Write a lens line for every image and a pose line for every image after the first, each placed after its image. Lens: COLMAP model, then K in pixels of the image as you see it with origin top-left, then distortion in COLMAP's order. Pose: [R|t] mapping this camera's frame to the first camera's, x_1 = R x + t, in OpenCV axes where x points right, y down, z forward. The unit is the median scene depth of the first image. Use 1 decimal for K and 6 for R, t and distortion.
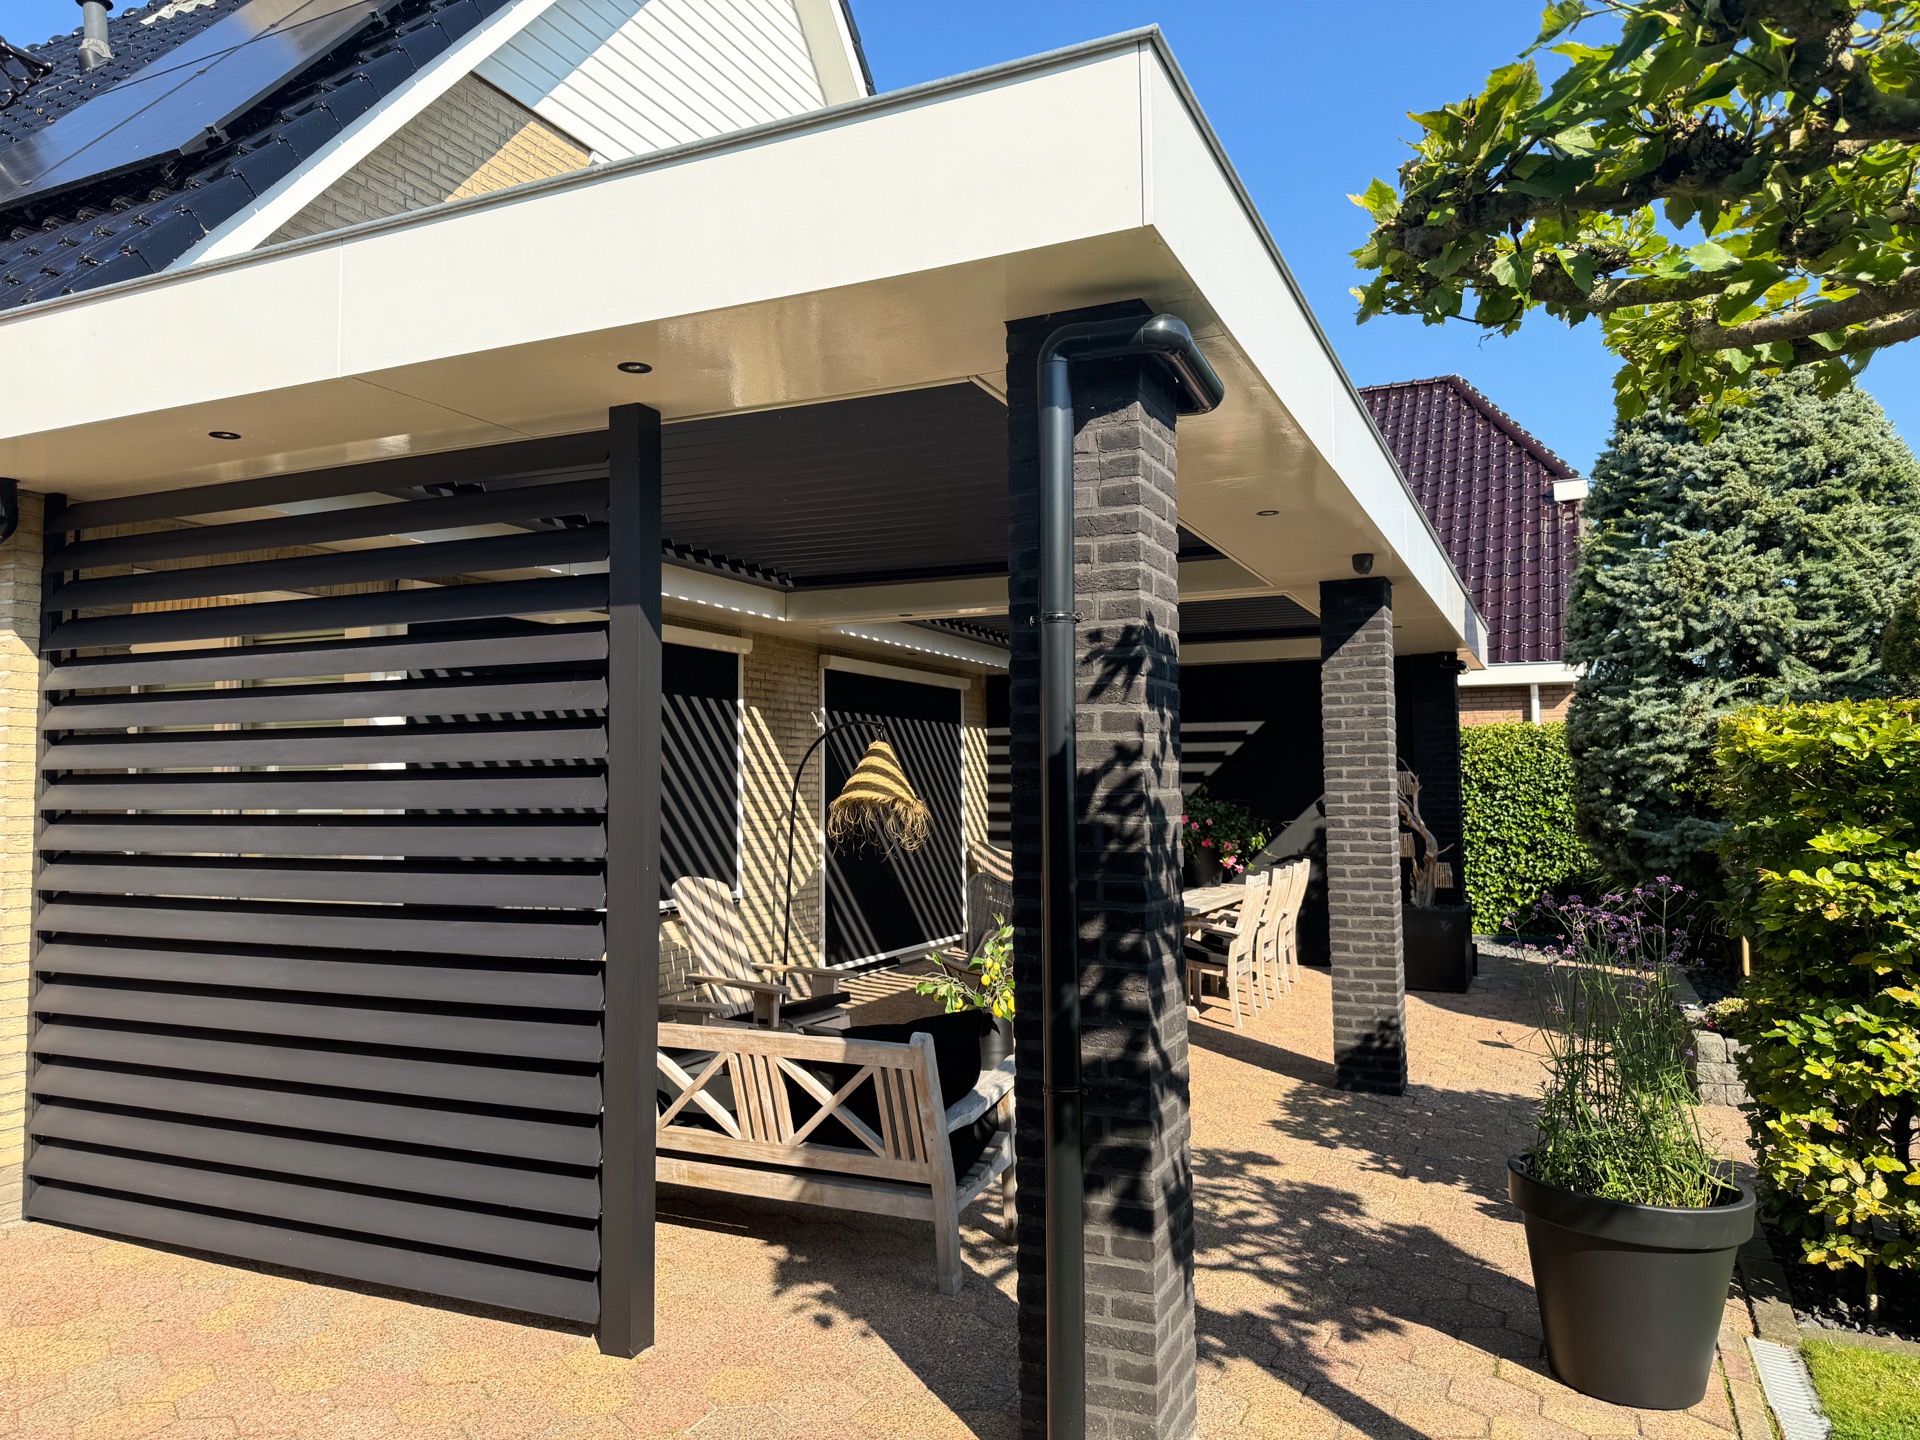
lens RADIAL K [[1342.6, 0, 960.0], [0, 1342.6, 720.0], [0, 0, 1]] dist [0.035357, 0.000056]
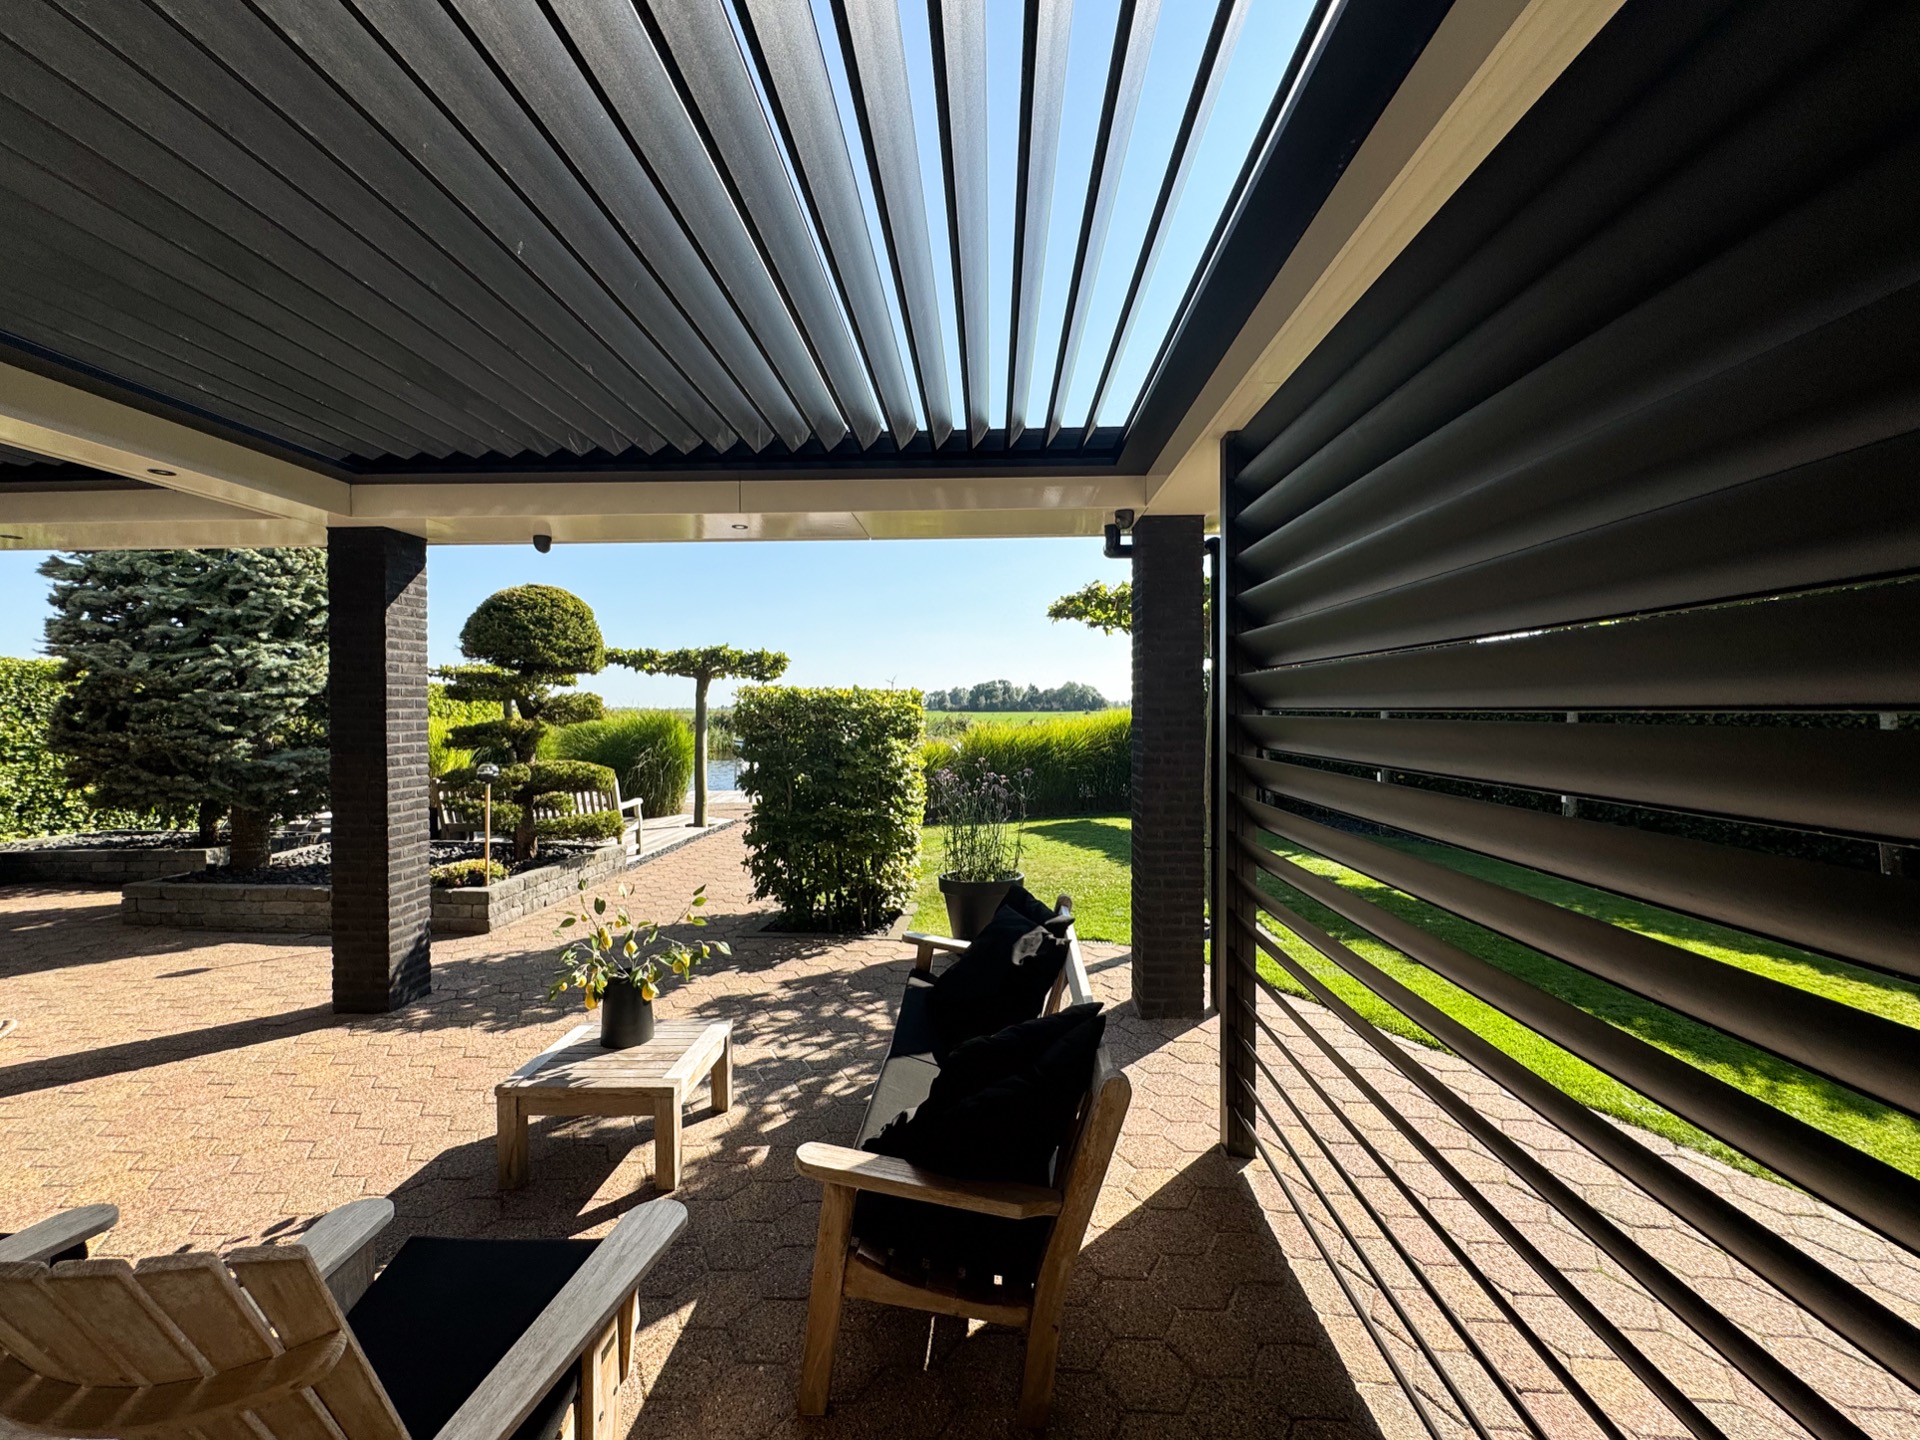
lens RADIAL K [[802.5, 0, 960.0], [0, 802.5, 720.0], [0, 0, 1]] dist [-0.001145, -0.000237]
pose [[-0.392690, -0.006411, 0.919649, -0.585990], [-0.043411, 0.998990, -0.011573, 0.039620], [-0.918646, -0.044467, -0.392572, 1.044314]]
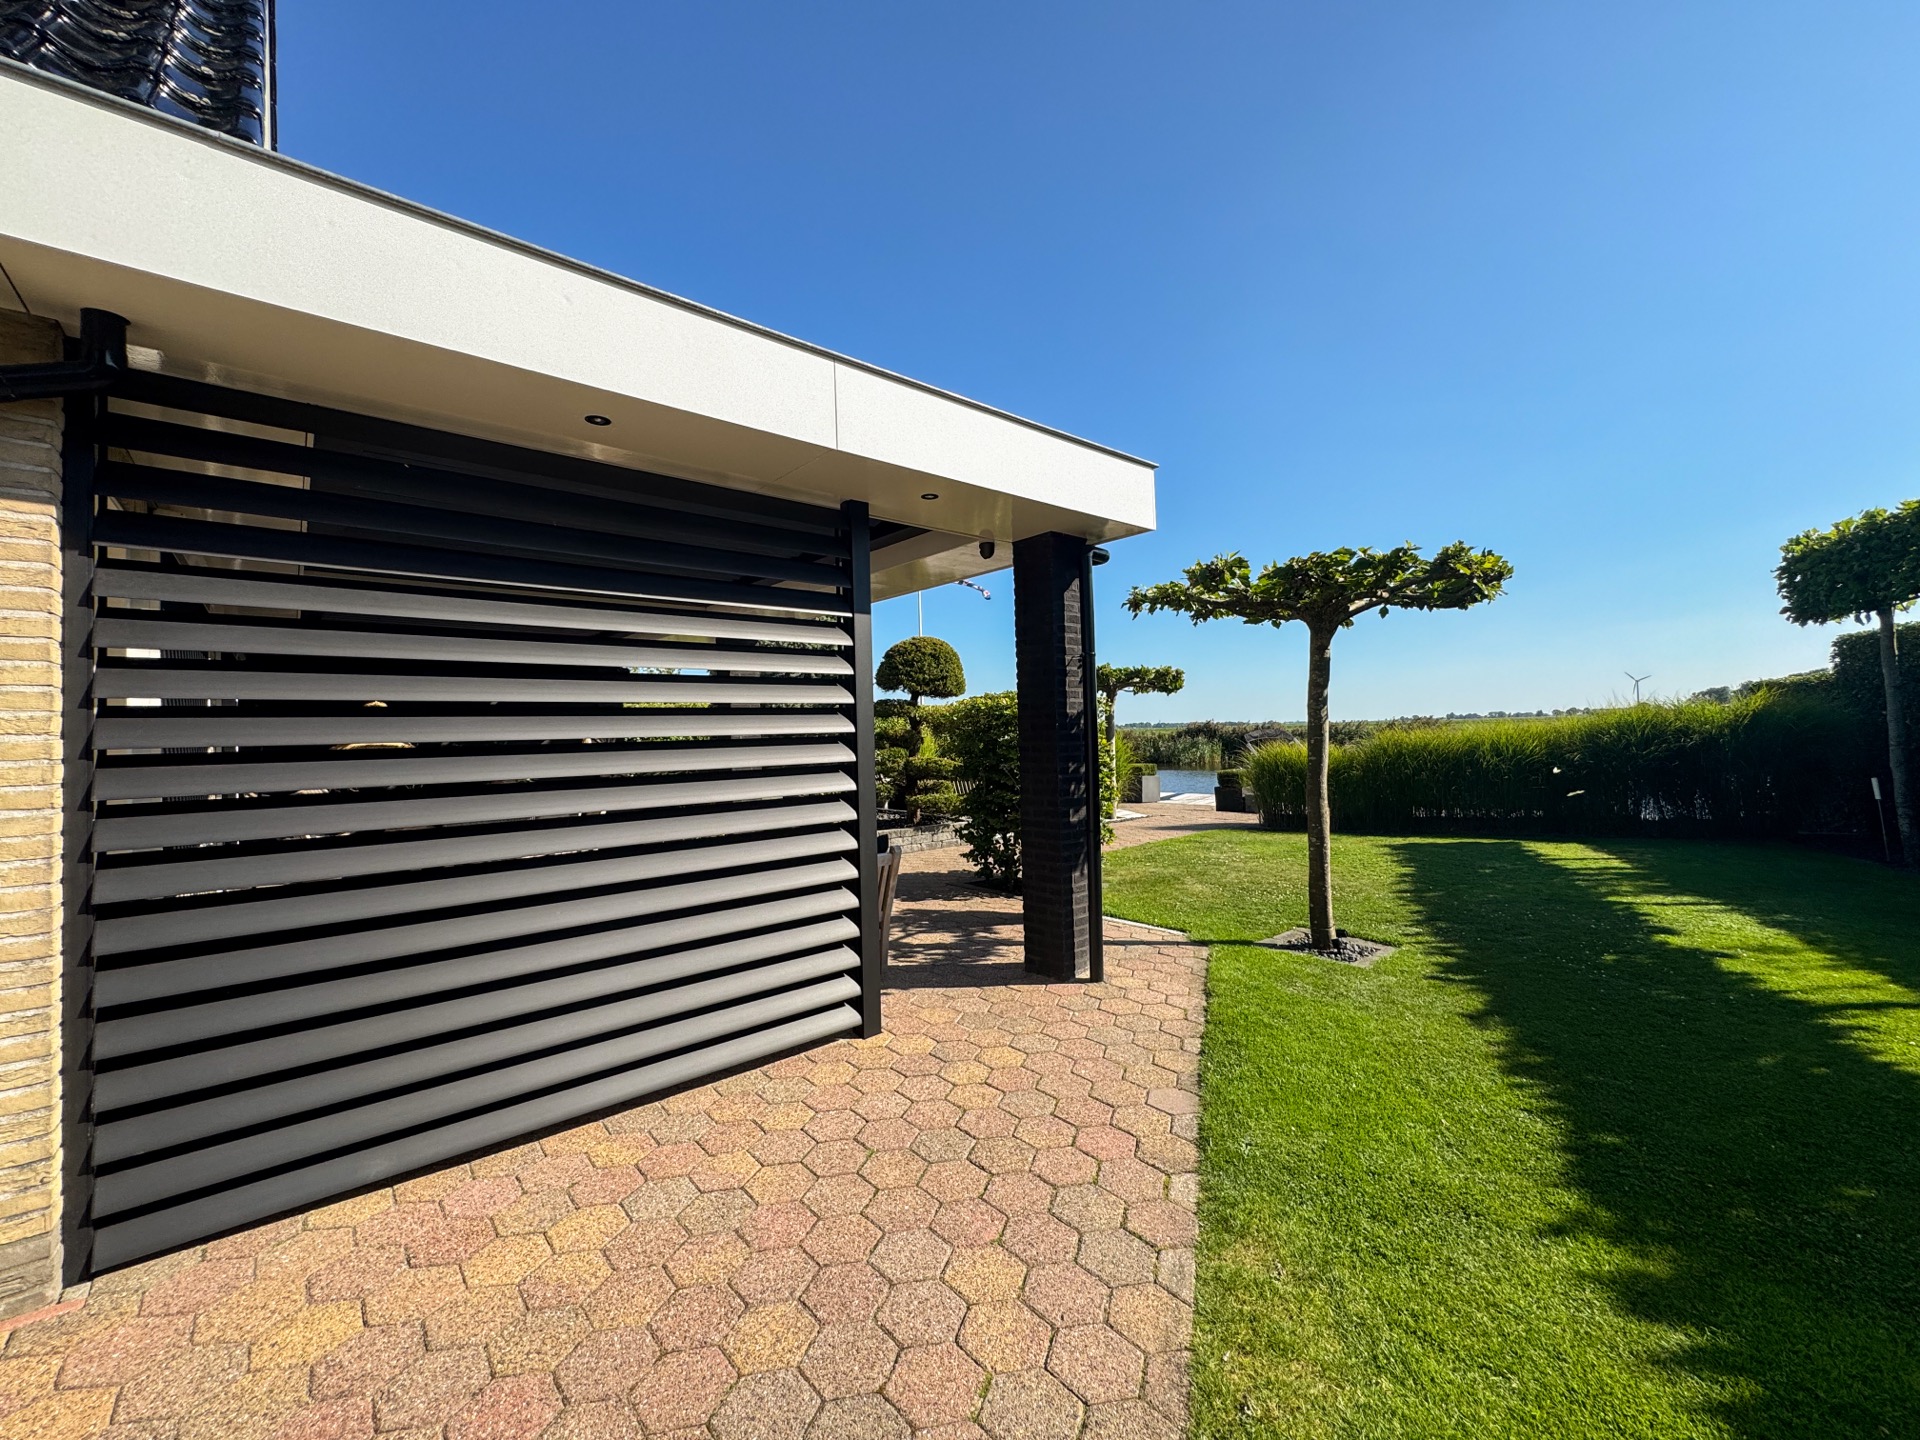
lens RADIAL K [[756.6, 0, 960.0], [0, 756.6, 720.0], [0, 0, 1]] dist [-0.021927, 0.000063]
pose [[0.395662, 0.015203, 0.918270, -0.738838], [-0.027215, 0.999618, -0.004823, 0.037768], [-0.917993, -0.023083, 0.395925, 0.339152]]
